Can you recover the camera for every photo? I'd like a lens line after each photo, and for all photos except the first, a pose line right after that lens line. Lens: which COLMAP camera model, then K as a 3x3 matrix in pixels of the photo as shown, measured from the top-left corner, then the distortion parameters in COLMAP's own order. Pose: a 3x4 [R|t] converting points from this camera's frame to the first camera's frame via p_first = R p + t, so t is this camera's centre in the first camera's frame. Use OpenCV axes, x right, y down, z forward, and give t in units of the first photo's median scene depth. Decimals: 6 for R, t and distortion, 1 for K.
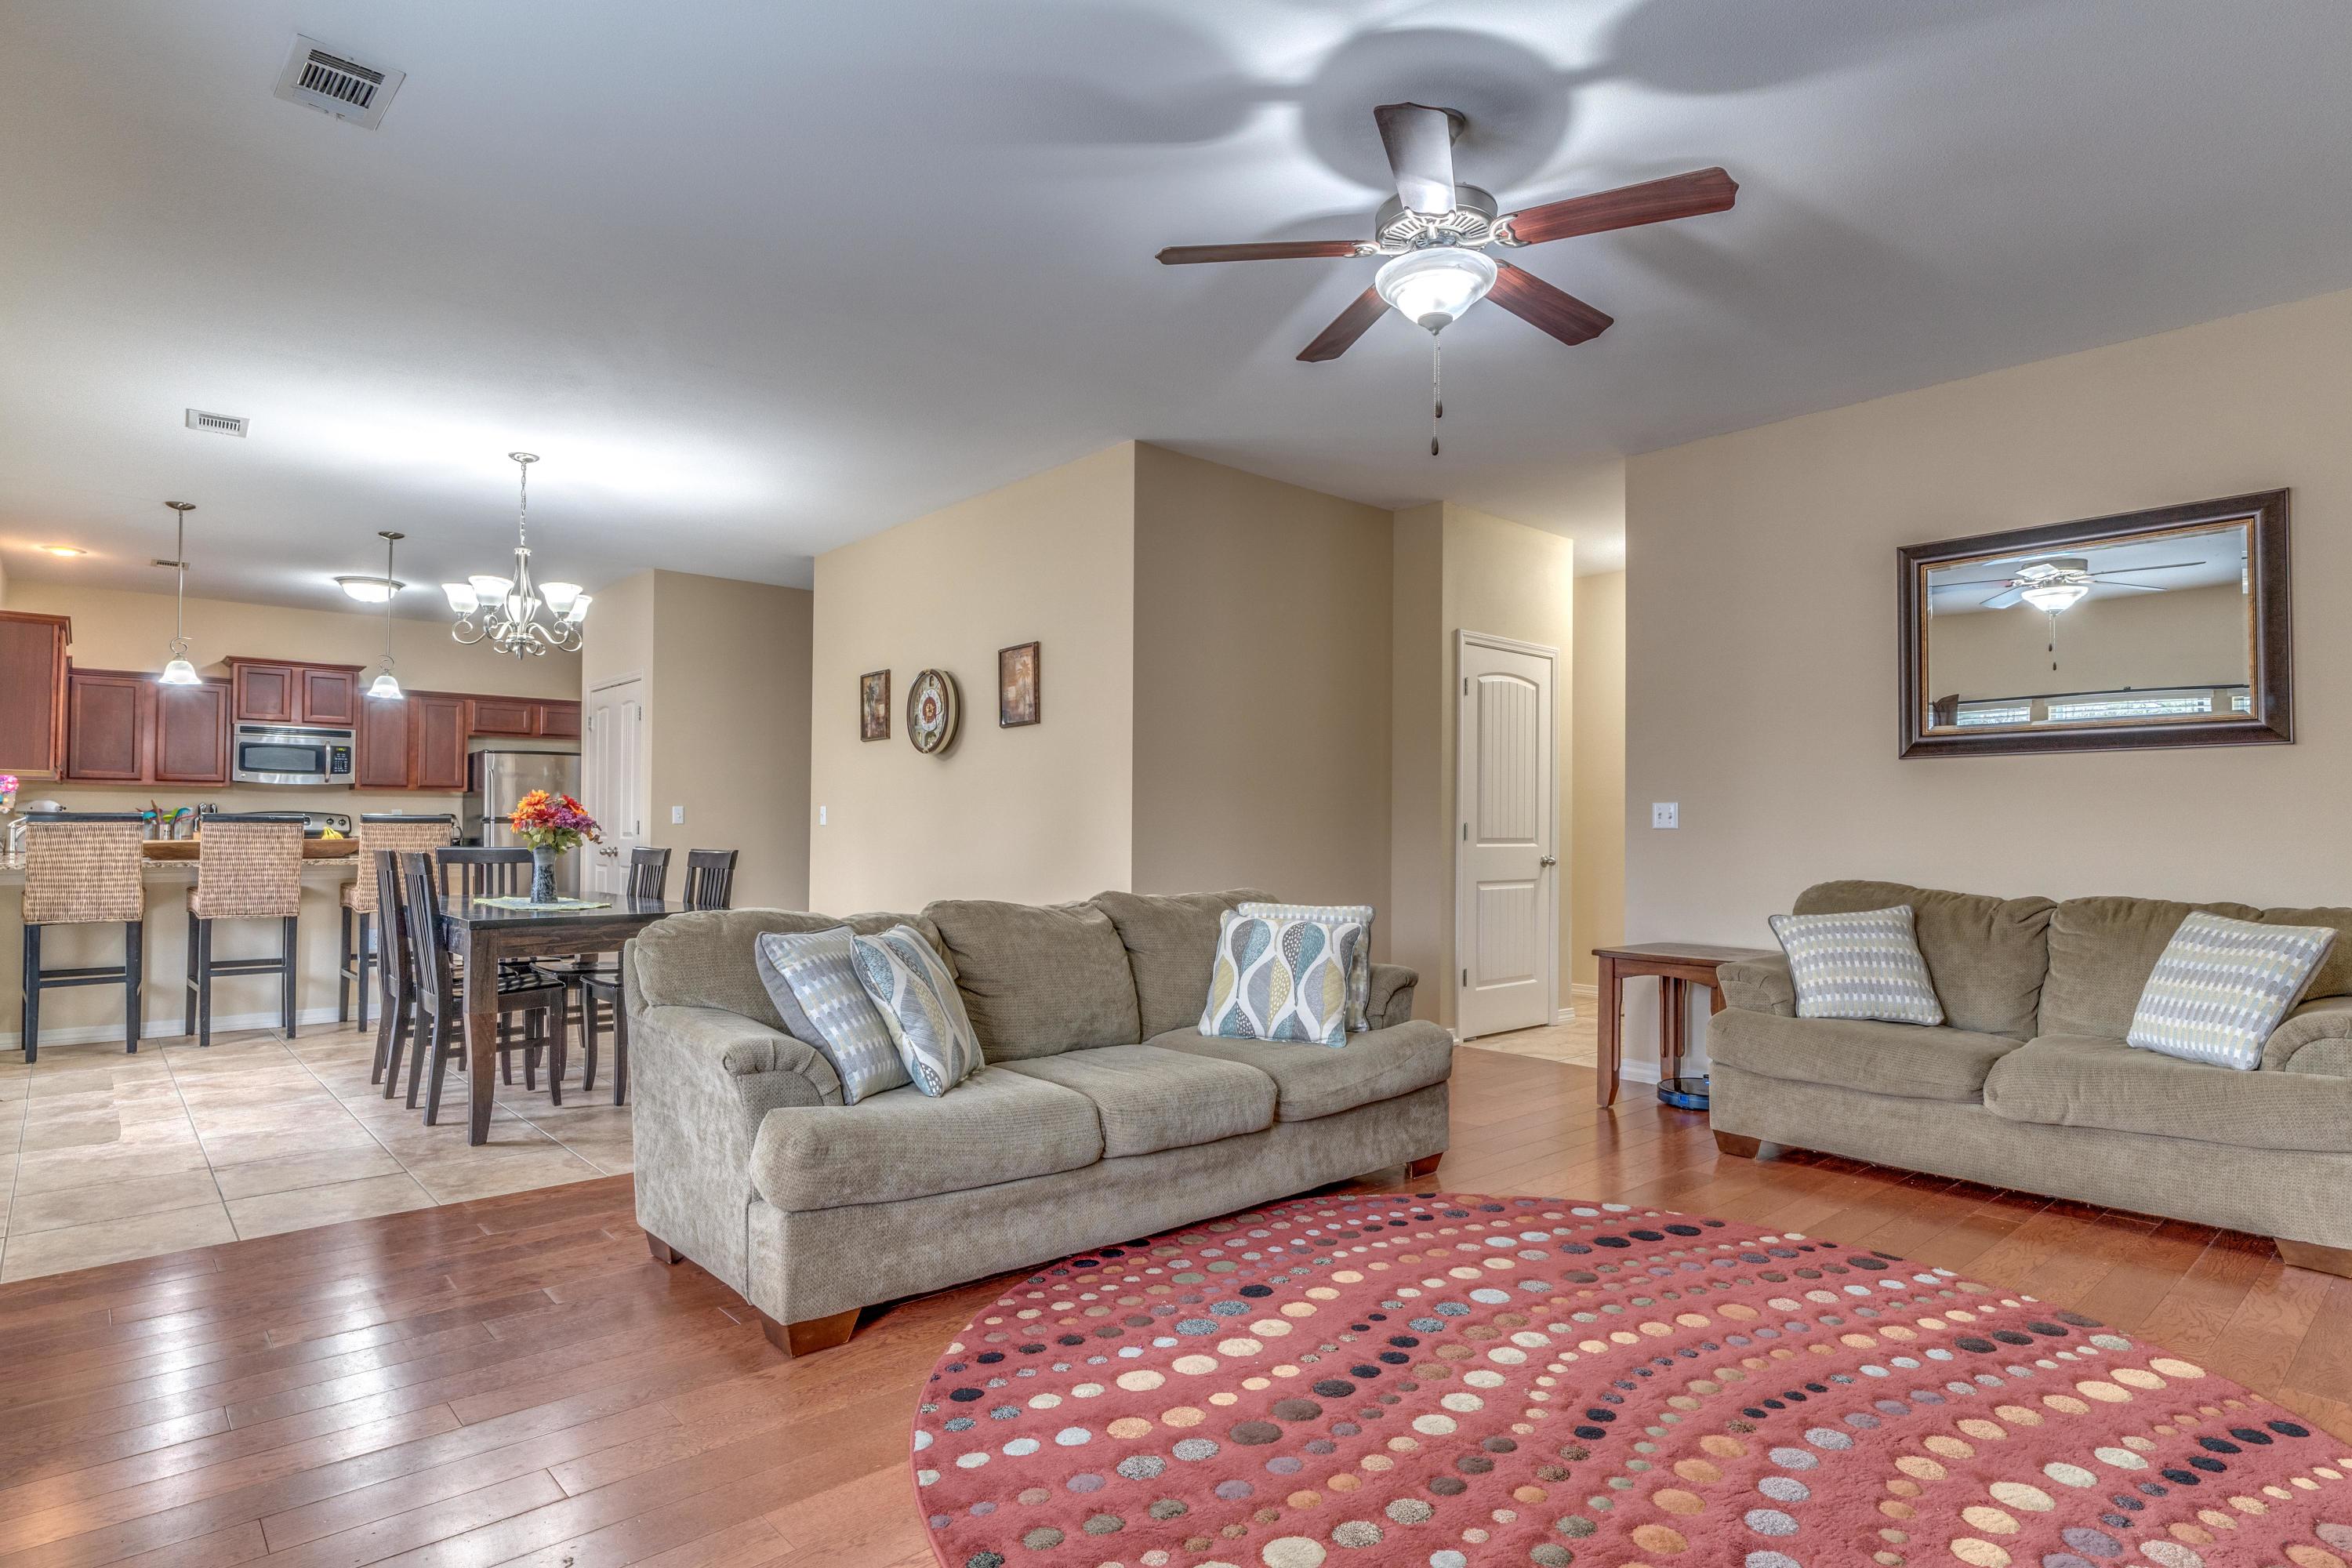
lens RADIAL K [[1250.9, 0, 1177.8], [0, 1250.9, 821.6], [0, 0, 1]] dist [0.001701, -0.004151]
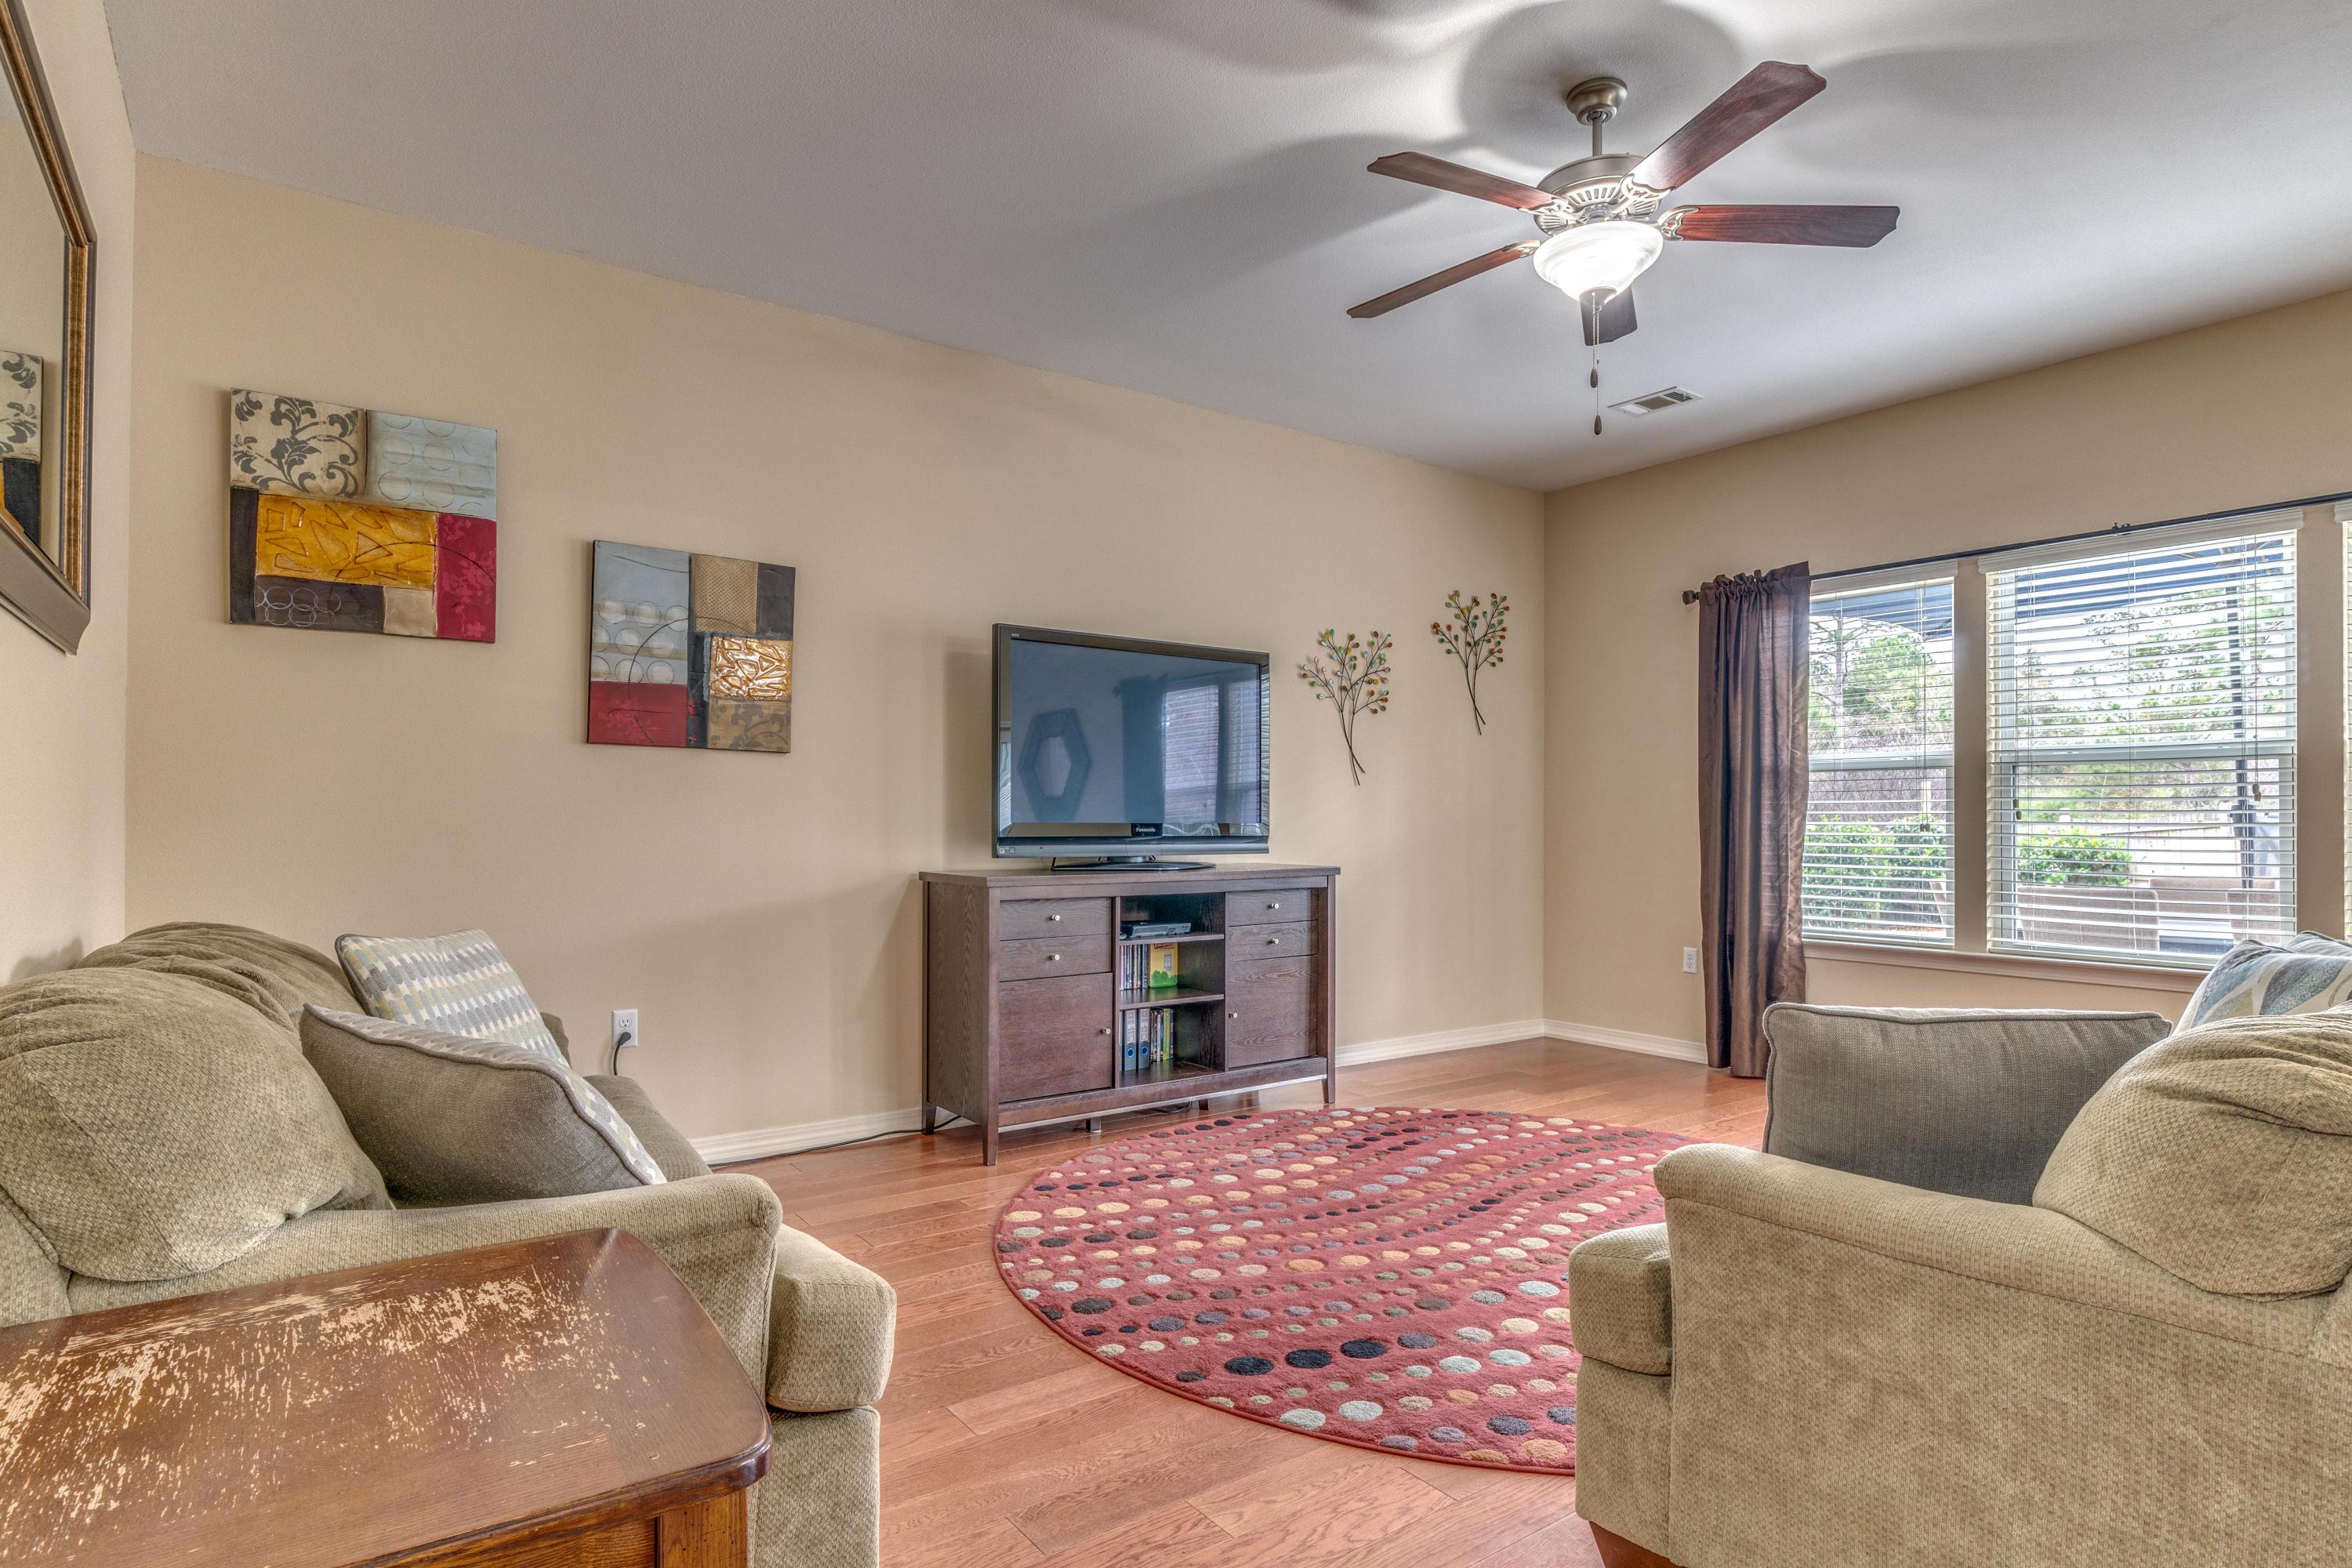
lens RADIAL K [[1250.9, 0, 1172.6], [0, 1250.9, 796.5], [0, 0, 1]] dist [0.001701, -0.004151]
pose [[-0.994315, -0.007501, 0.106218, 0.485800], [-0.010799, 0.999476, -0.030505, 0.025169], [-0.105933, -0.031479, -0.993875, 2.258314]]
